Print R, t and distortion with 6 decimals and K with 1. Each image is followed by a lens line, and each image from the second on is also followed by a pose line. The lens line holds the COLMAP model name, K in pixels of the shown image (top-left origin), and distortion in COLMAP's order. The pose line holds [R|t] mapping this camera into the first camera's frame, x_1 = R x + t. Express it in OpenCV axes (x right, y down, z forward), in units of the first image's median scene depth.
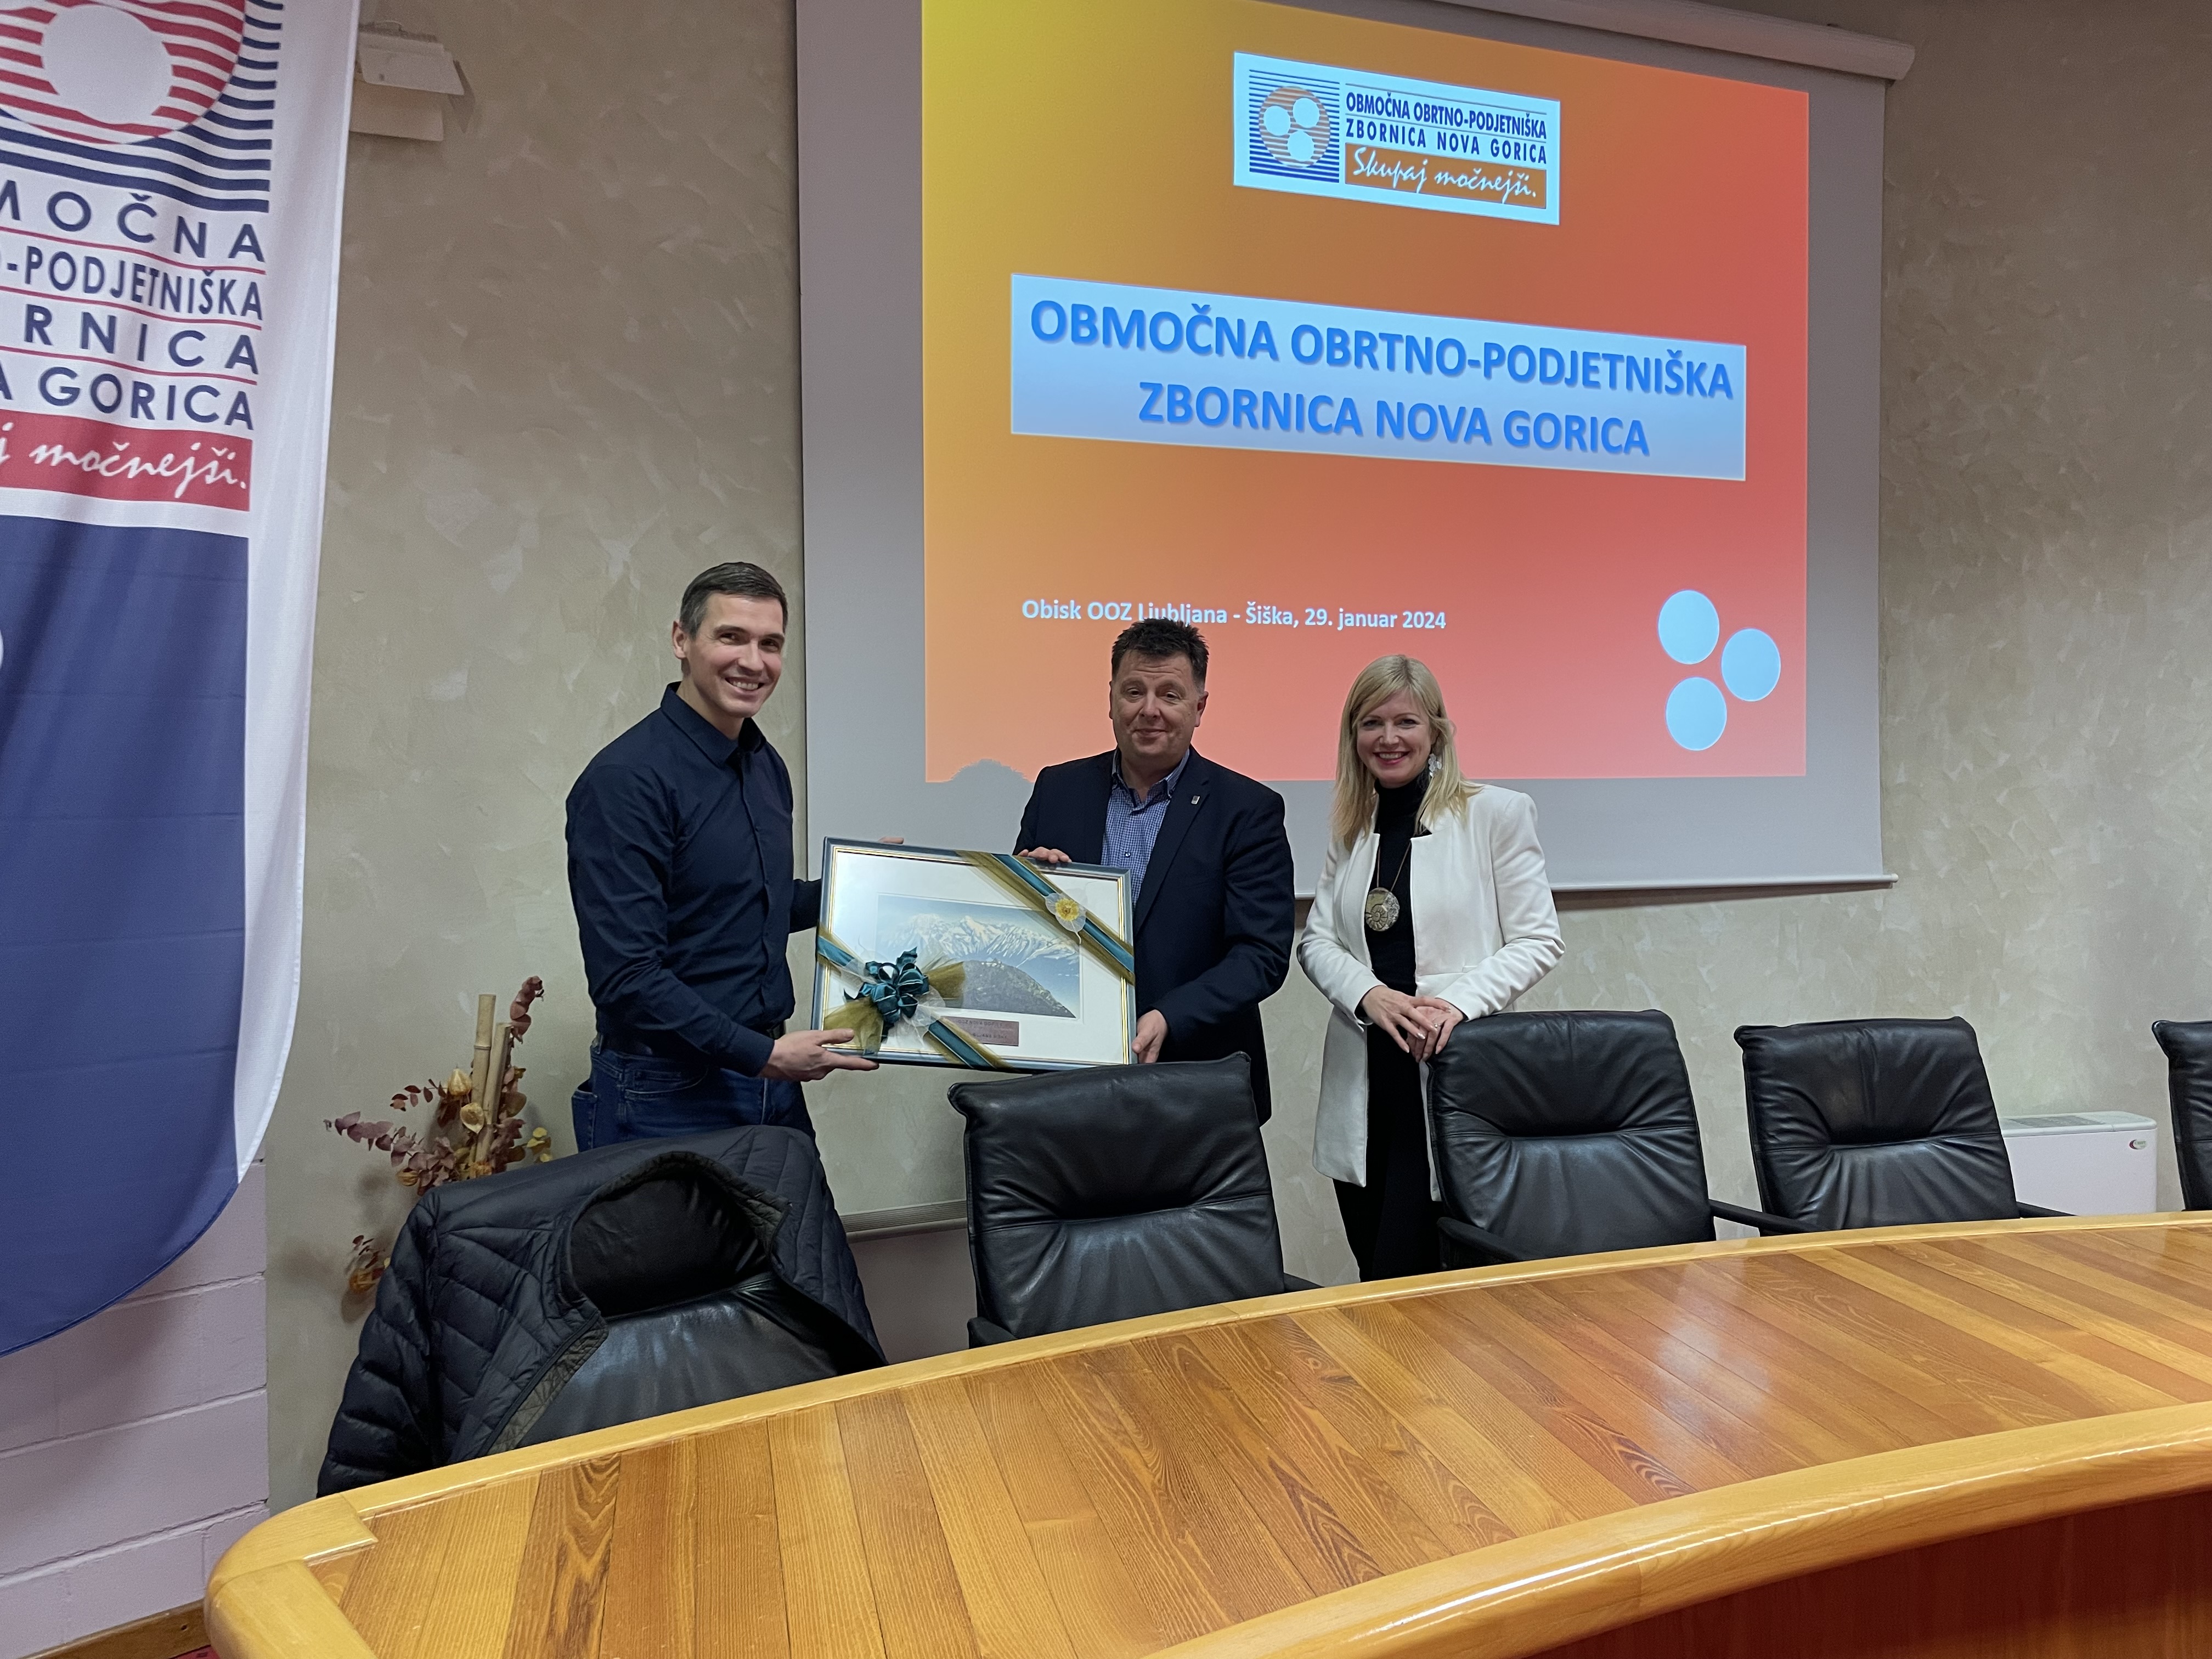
lens RADIAL K [[1677.1, 0, 1131.4], [0, 1677.1, 810.9], [0, 0, 1]] dist [0.096179, -0.129252]
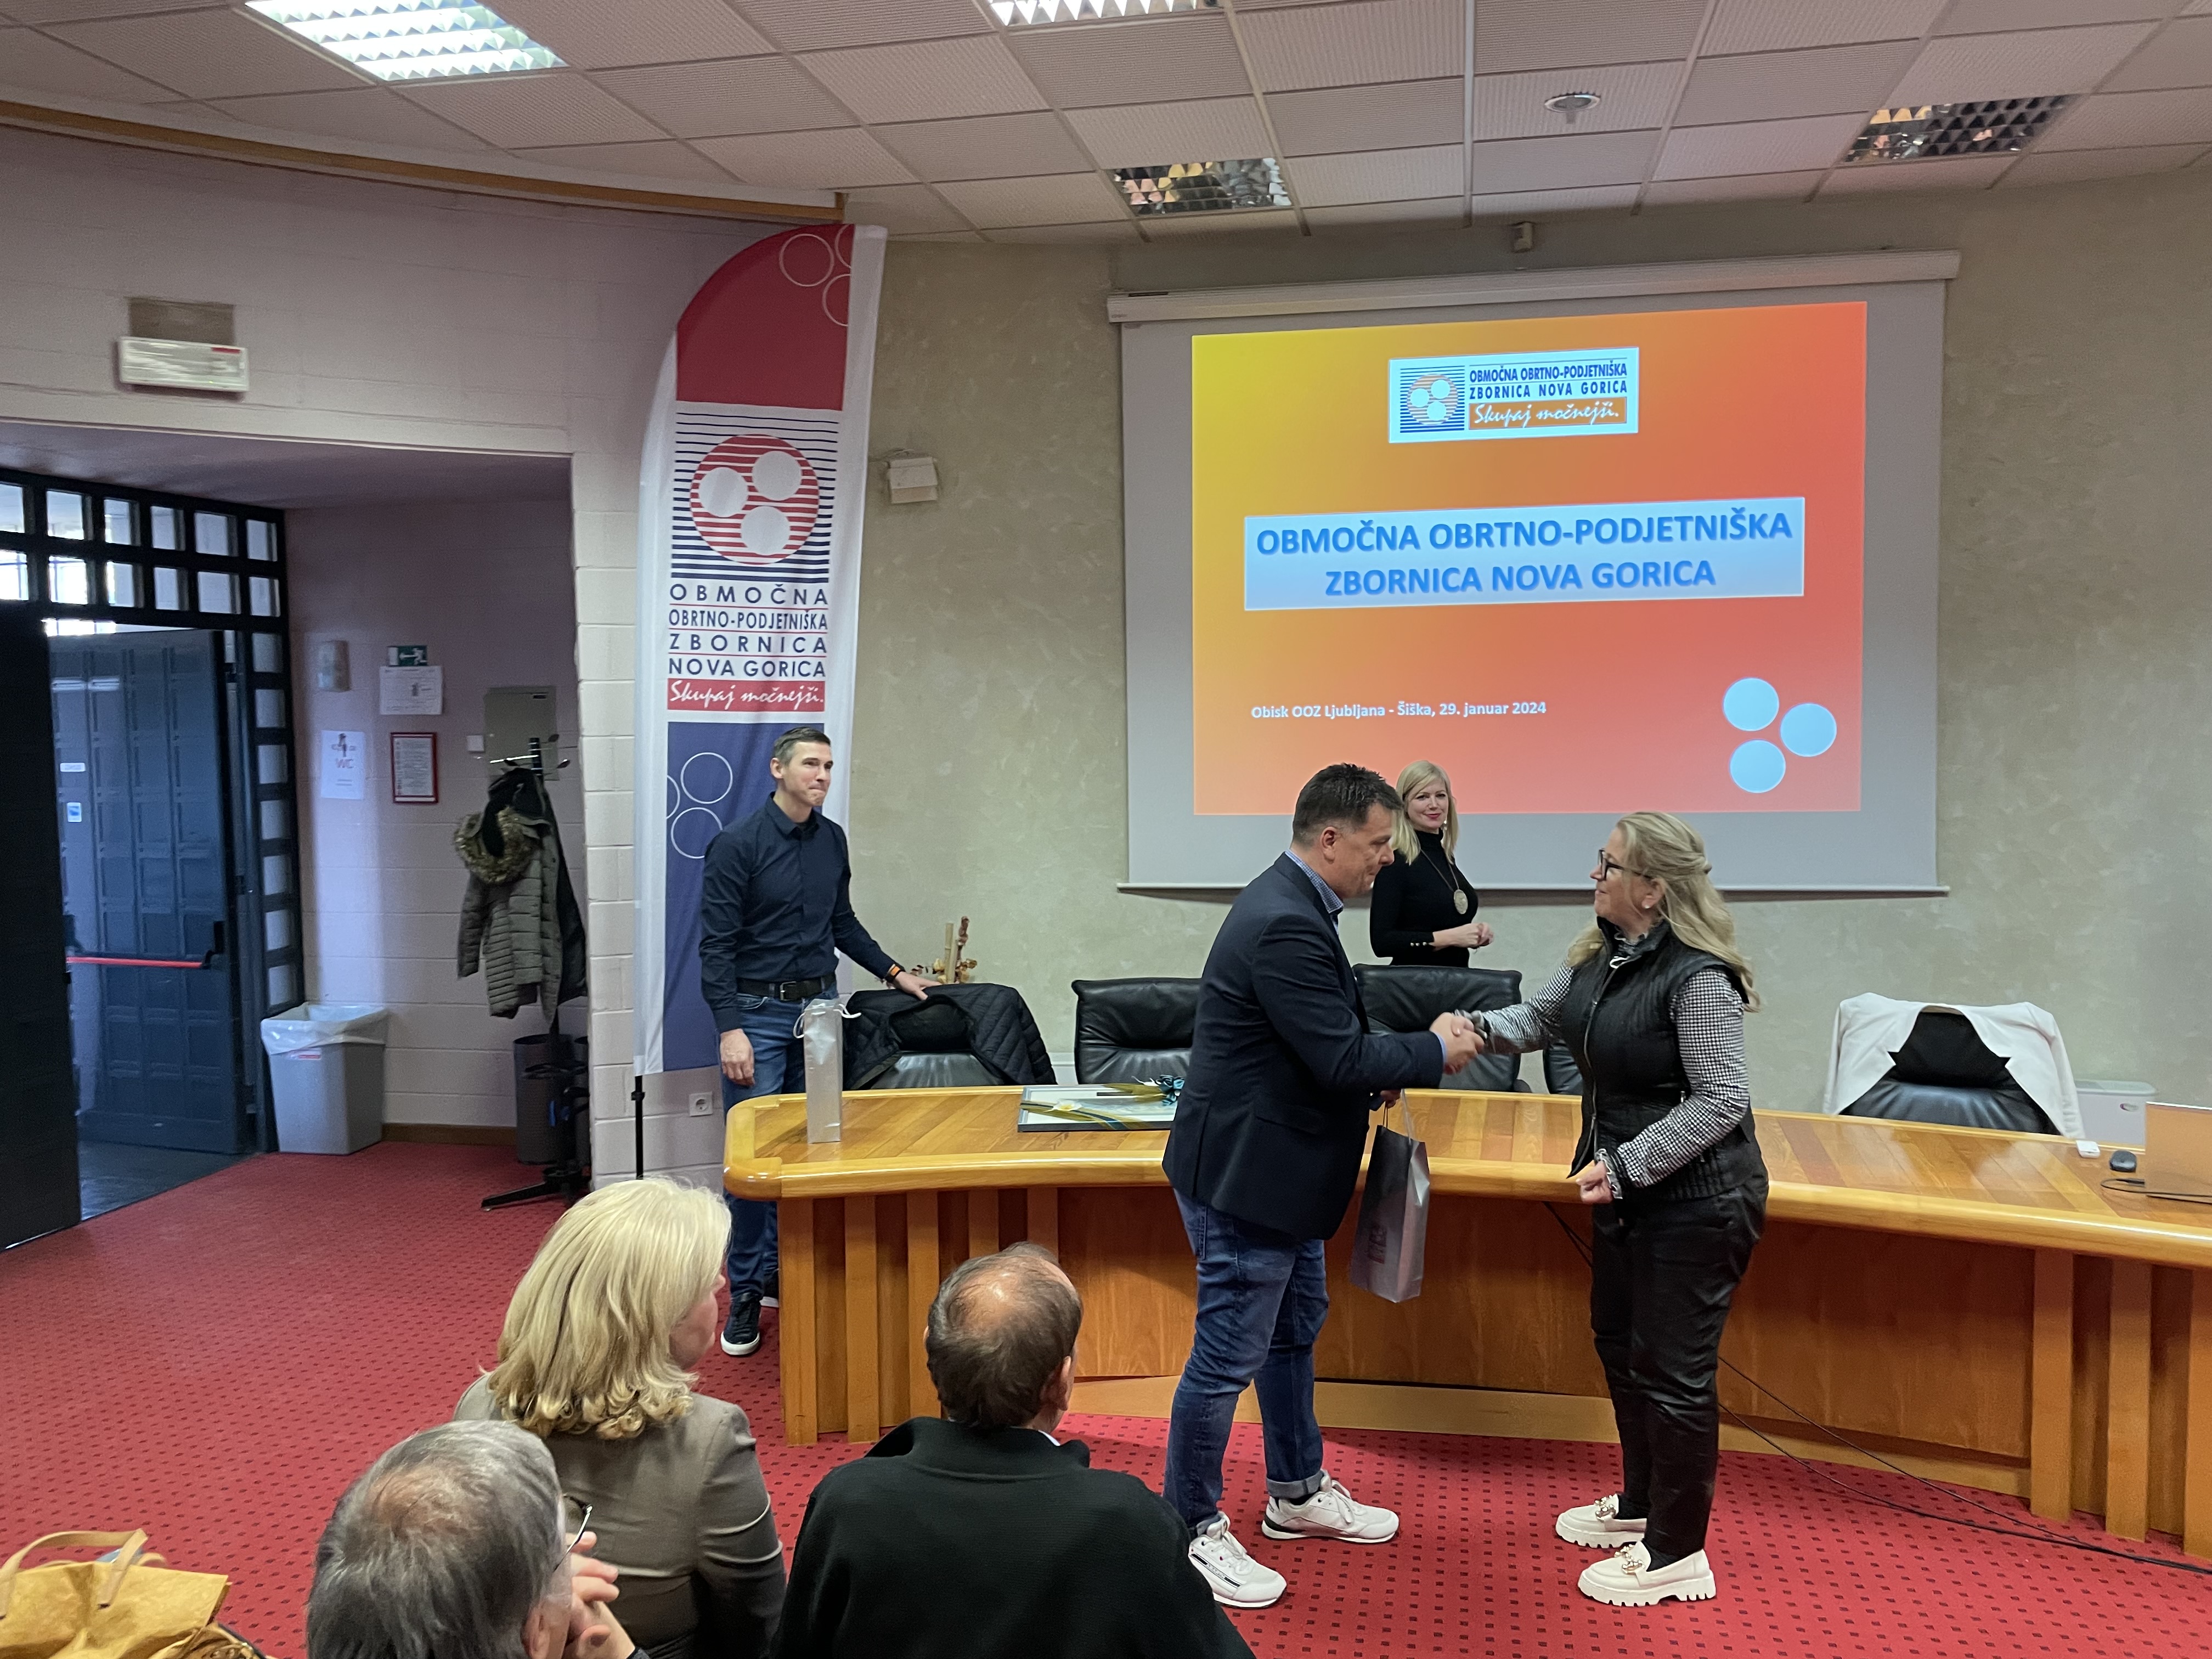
lens RADIAL K [[1677.1, 0, 1131.4], [0, 1677.1, 810.9], [0, 0, 1]] dist [0.096179, -0.129252]
pose [[0.877892, 0.022806, -0.478315, 0.594853], [-0.000366, 0.998897, 0.046956, -0.093262], [0.478858, -0.041047, 0.876932, -0.510145]]
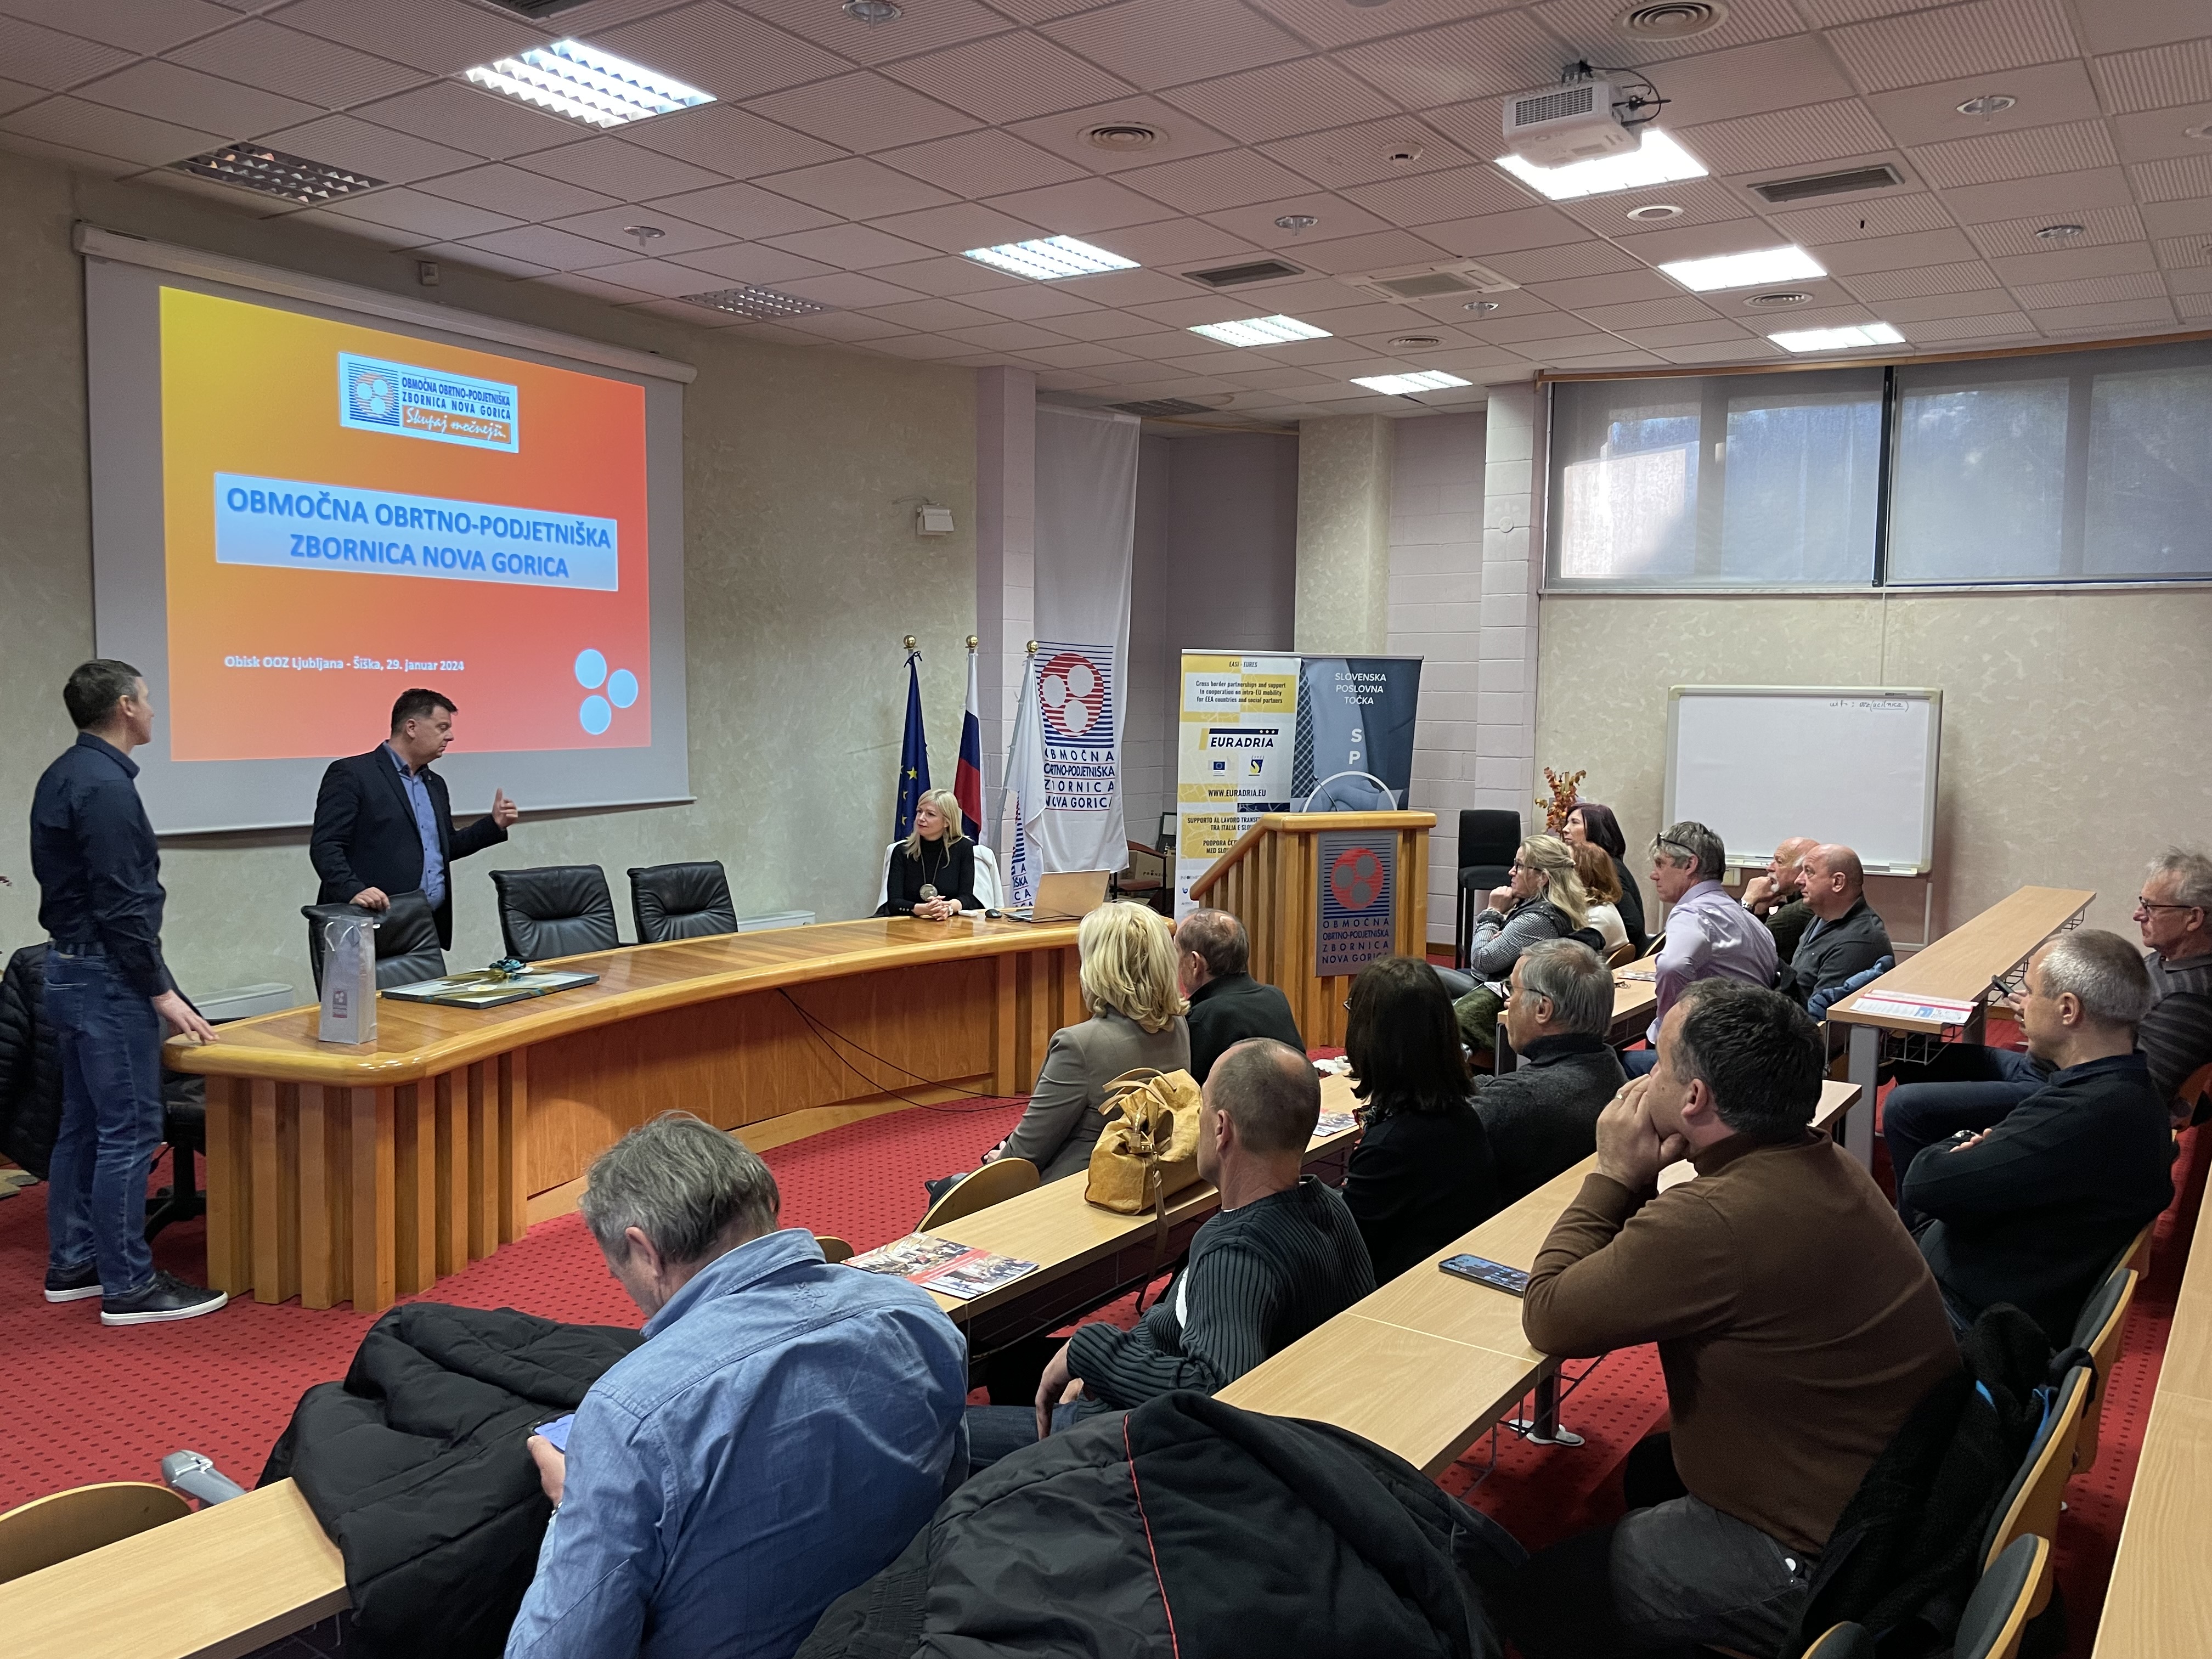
lens RADIAL K [[1680.6, 0, 1114.8], [0, 1680.6, 812.6], [0, 0, 1]] dist [0.092299, -0.119131]
pose [[0.792740, -0.030016, 0.608821, -0.390435], [-0.005210, 0.998417, 0.056008, -0.062117], [-0.609538, -0.047571, 0.791328, -0.924011]]
